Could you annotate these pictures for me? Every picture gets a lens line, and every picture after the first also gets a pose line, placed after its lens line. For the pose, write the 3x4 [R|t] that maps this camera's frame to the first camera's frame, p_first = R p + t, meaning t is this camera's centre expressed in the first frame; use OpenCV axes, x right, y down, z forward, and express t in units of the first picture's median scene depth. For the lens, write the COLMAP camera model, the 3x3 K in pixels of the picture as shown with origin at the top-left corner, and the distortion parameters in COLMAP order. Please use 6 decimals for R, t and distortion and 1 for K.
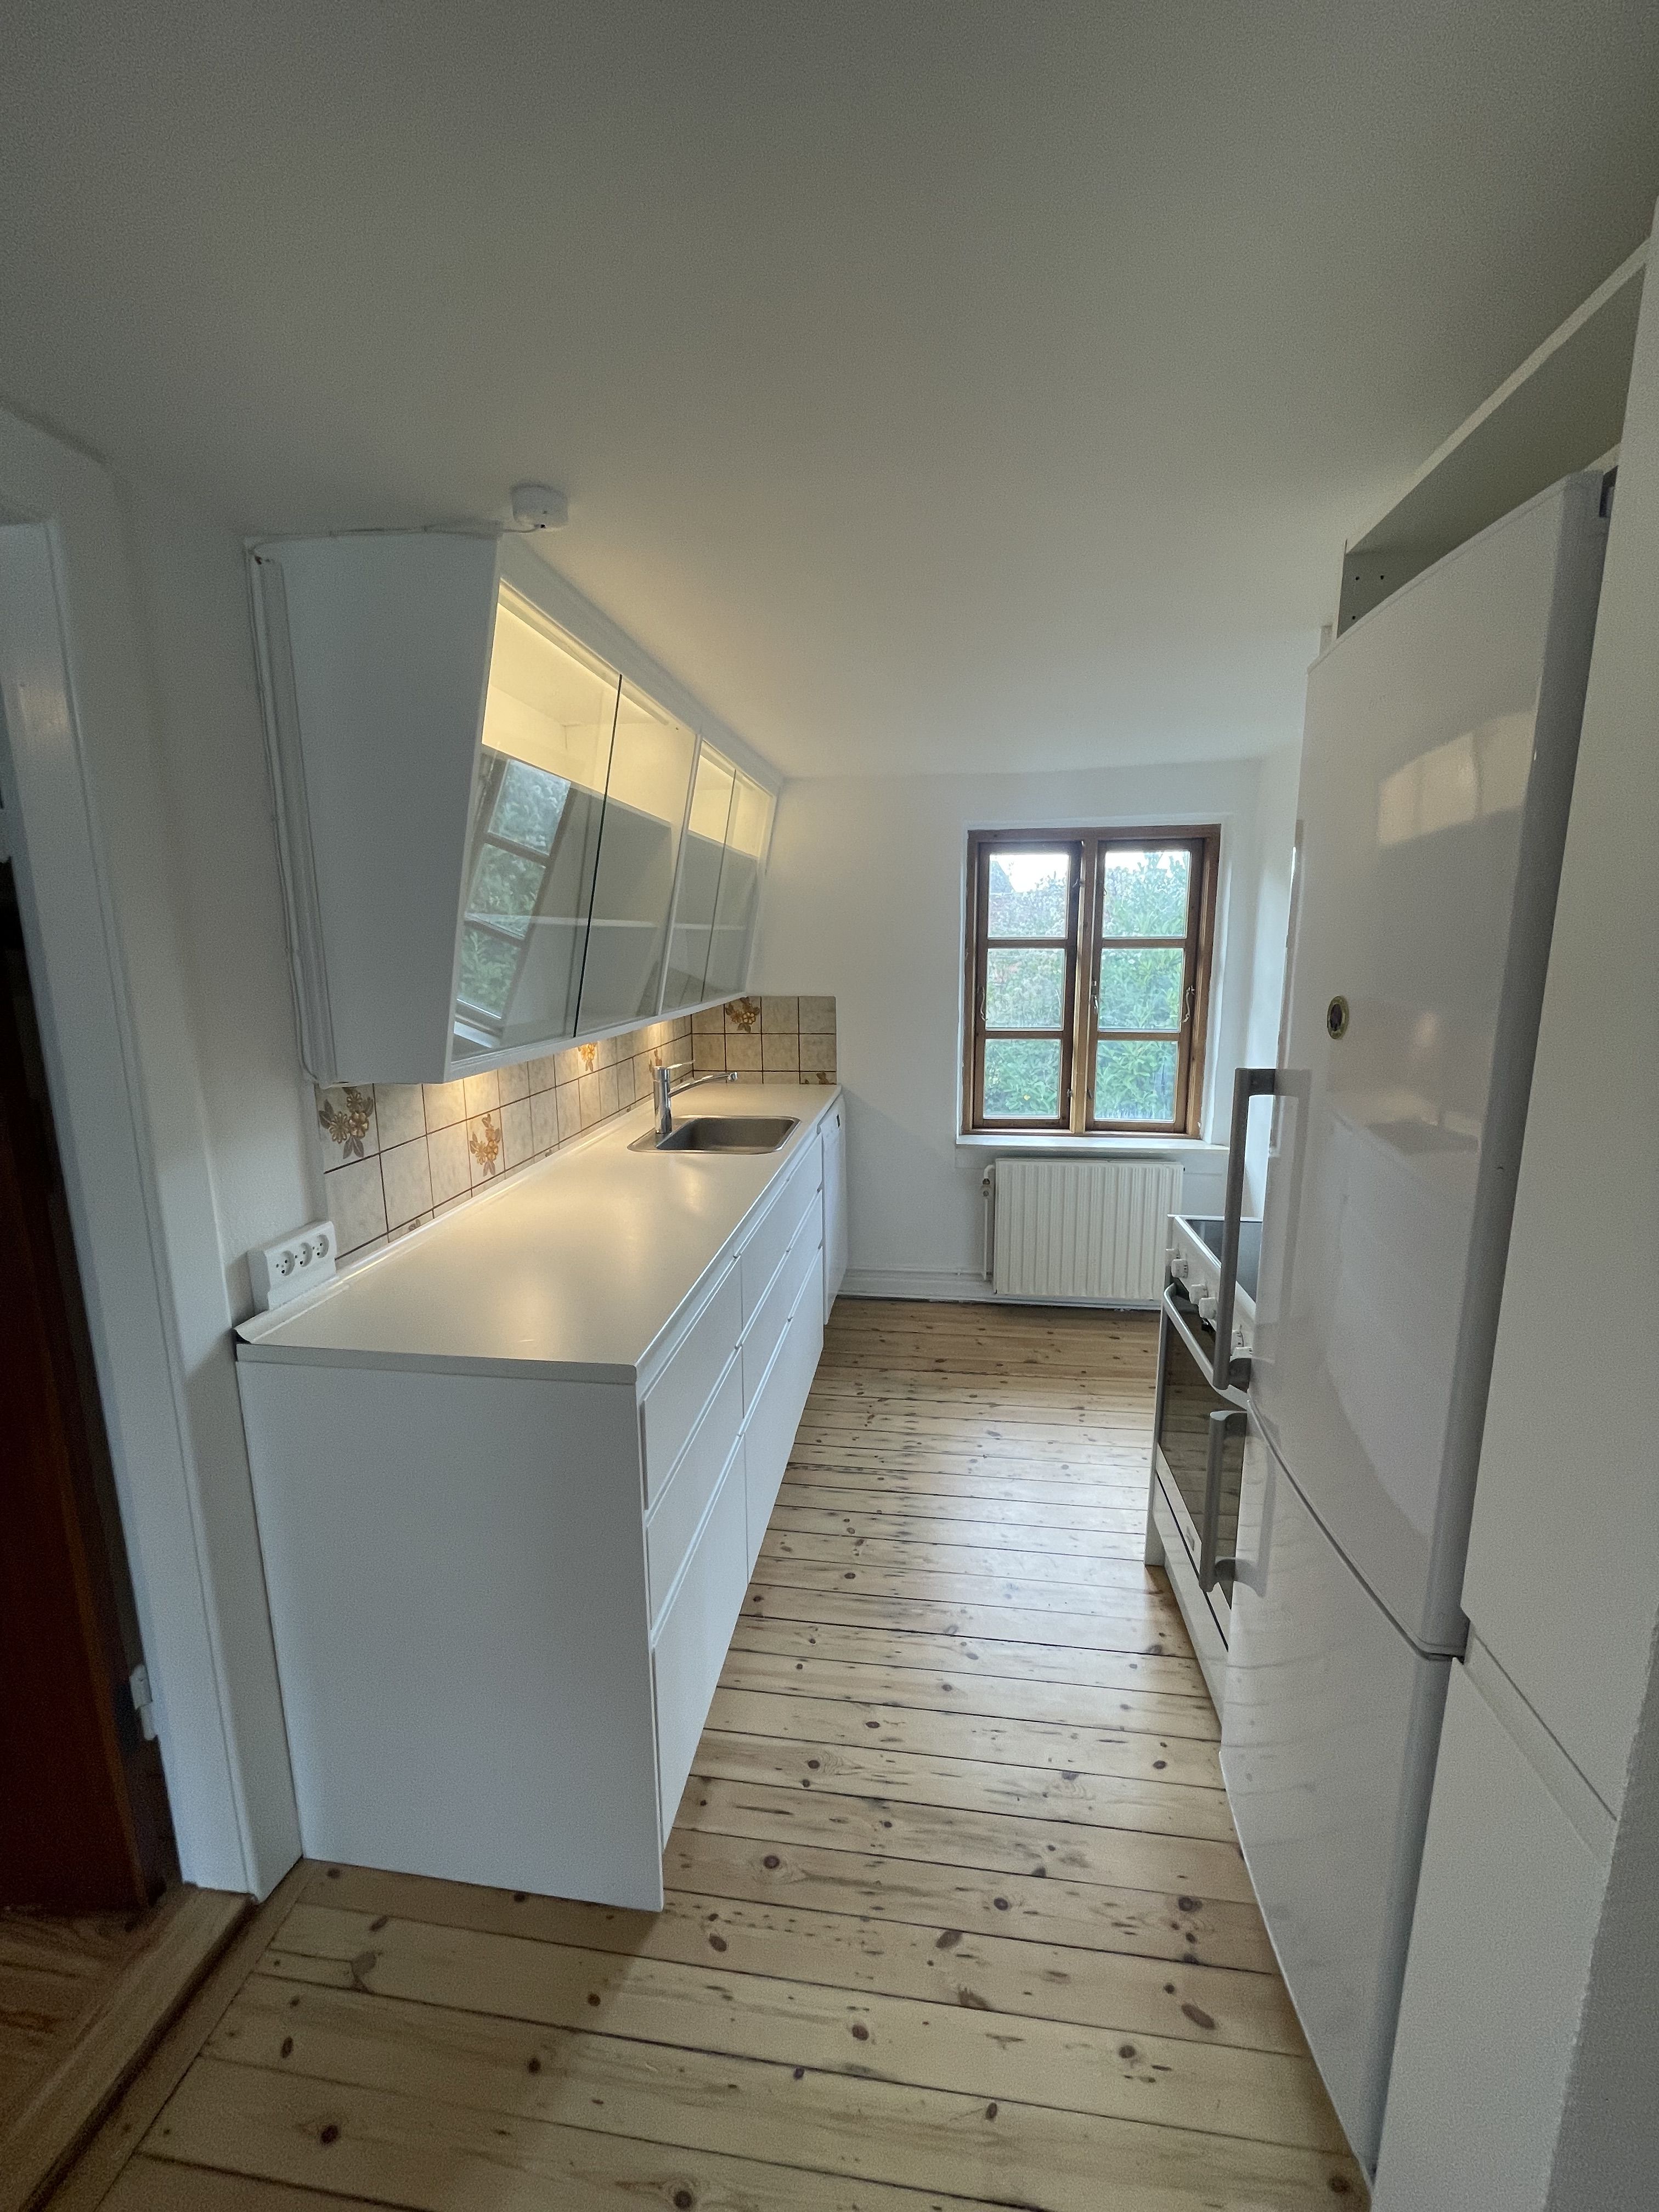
lens RADIAL K [[886.1, 0, 829.5], [0, 886.1, 1106.0], [0, 0, 1]] dist [-0.000036, 0.000035]
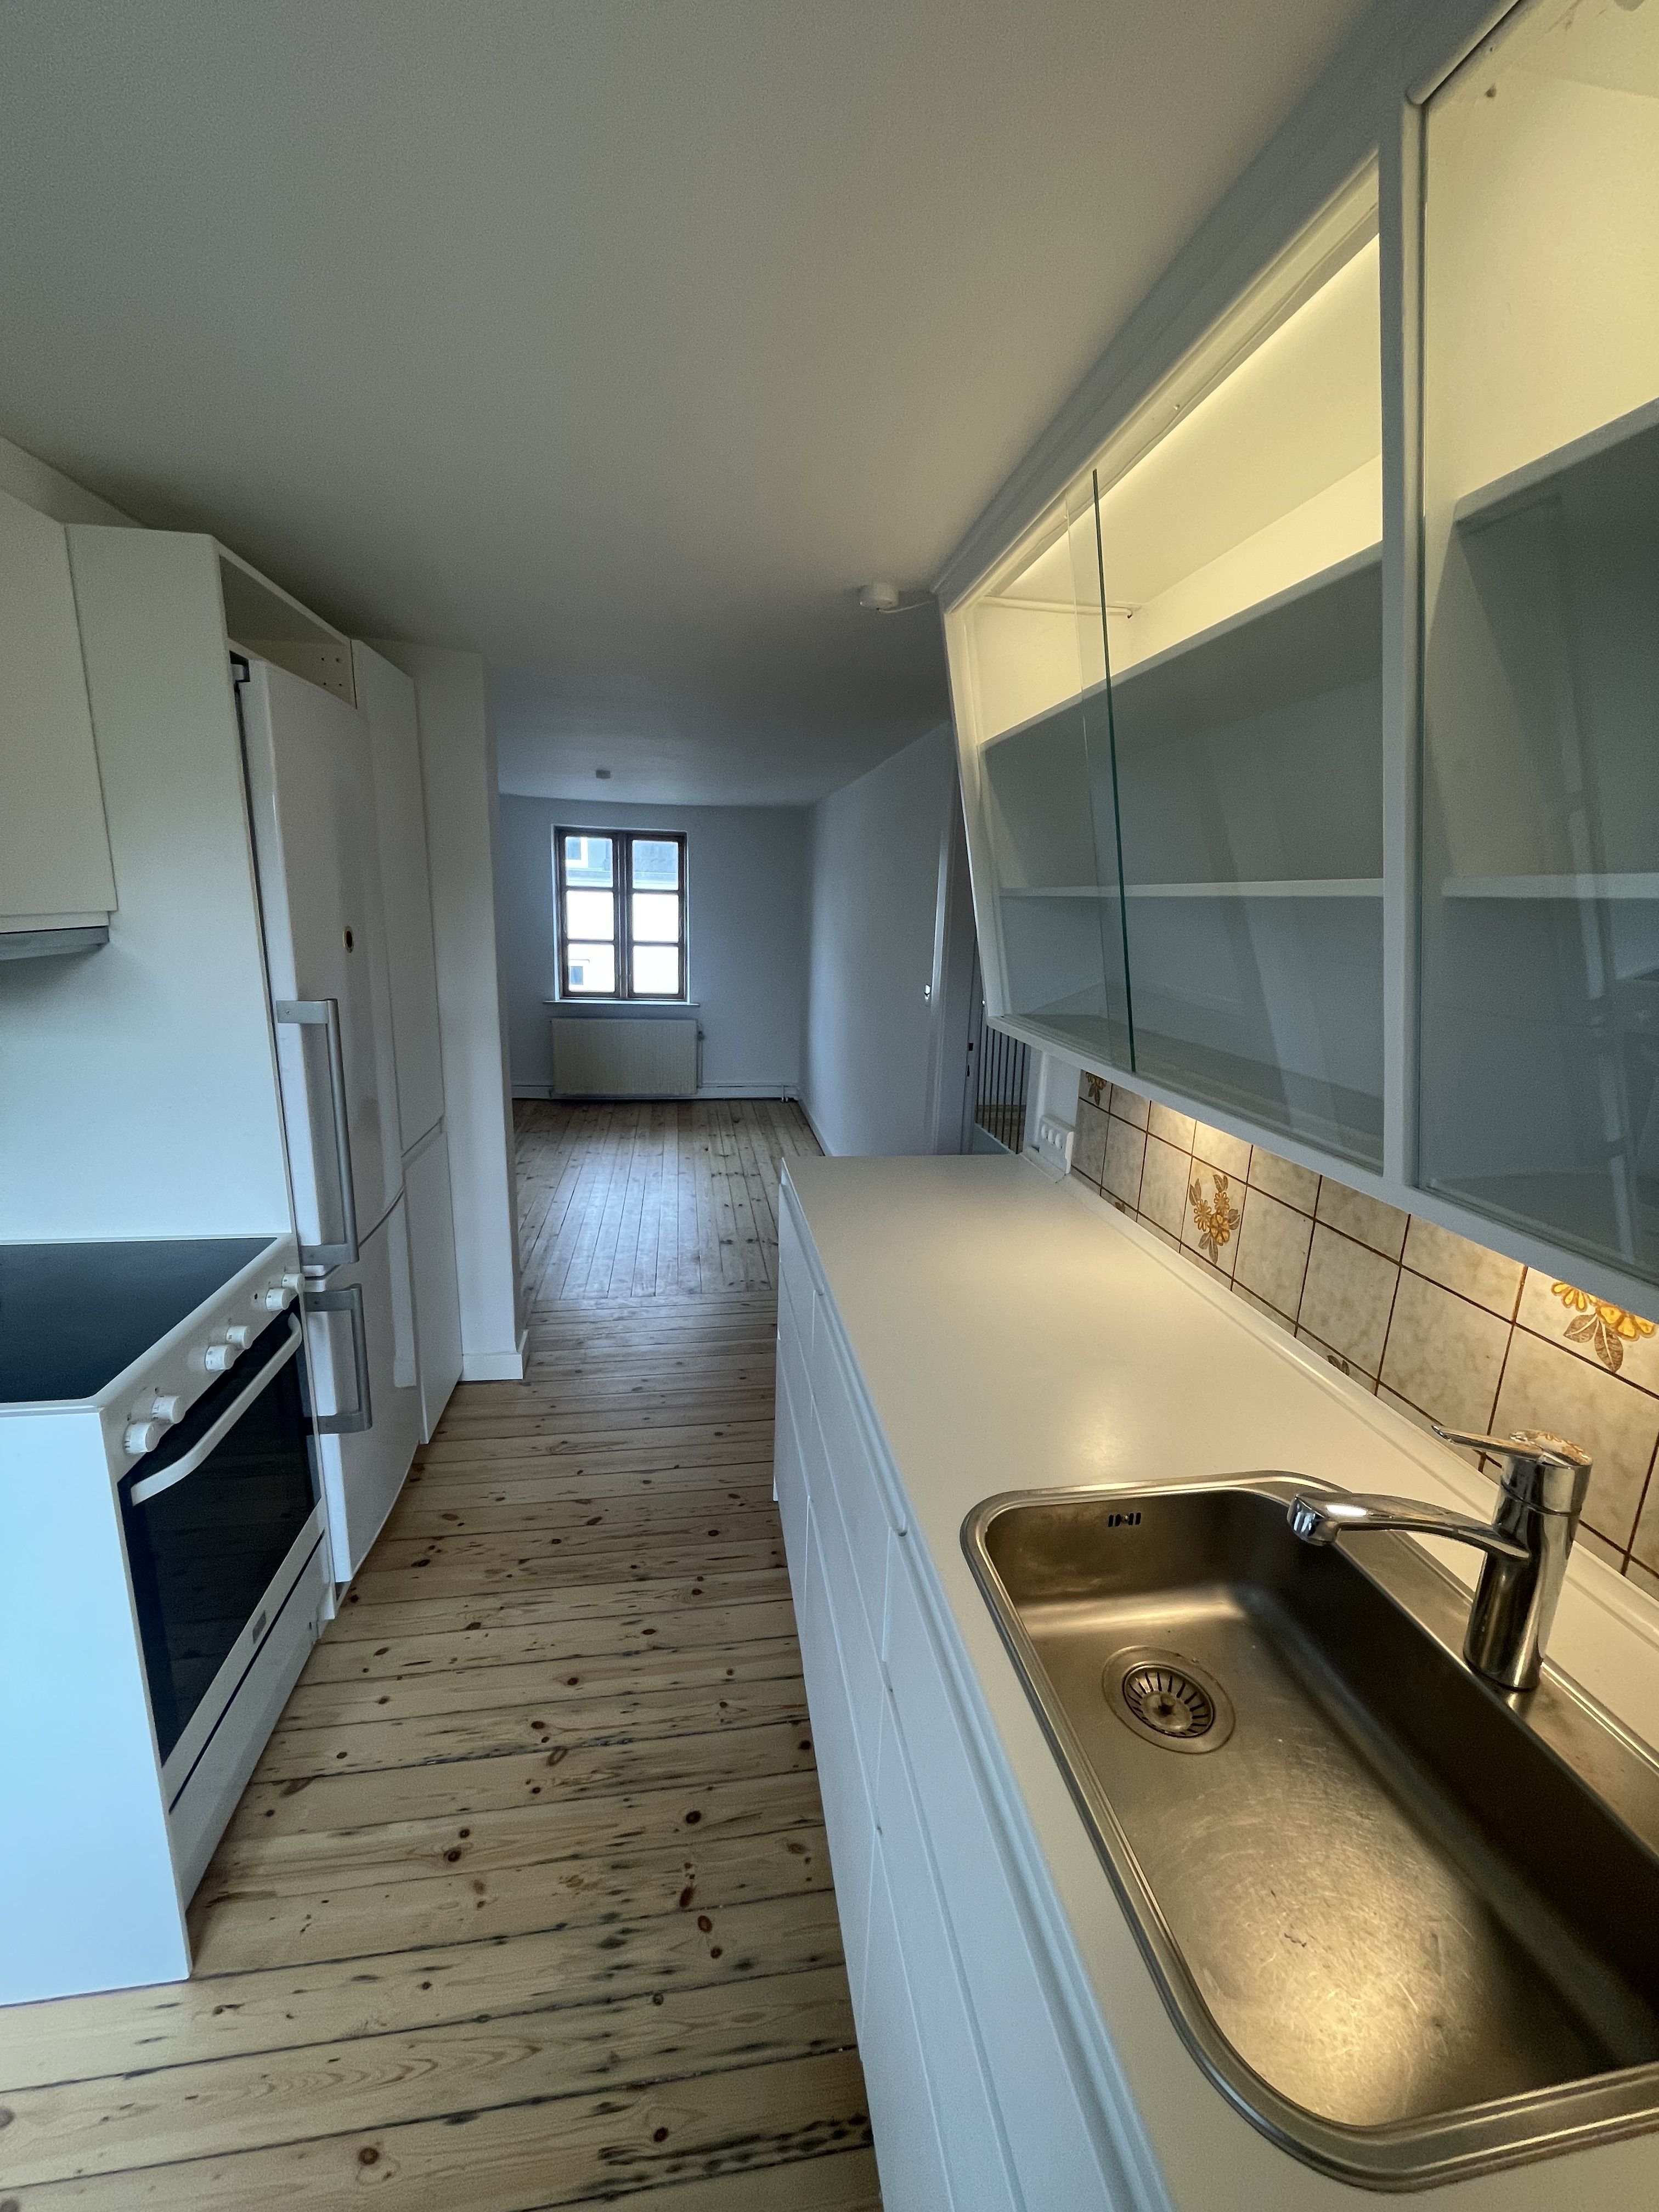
lens RADIAL K [[886.1, 0, 829.5], [0, 886.1, 1106.0], [0, 0, 1]] dist [-0.000036, 0.000035]
pose [[-0.957692, 0.038546, -0.285202, 0.108532], [-0.081397, 0.914250, 0.396890, -0.300501], [0.276045, 0.403313, -0.872432, 1.550973]]
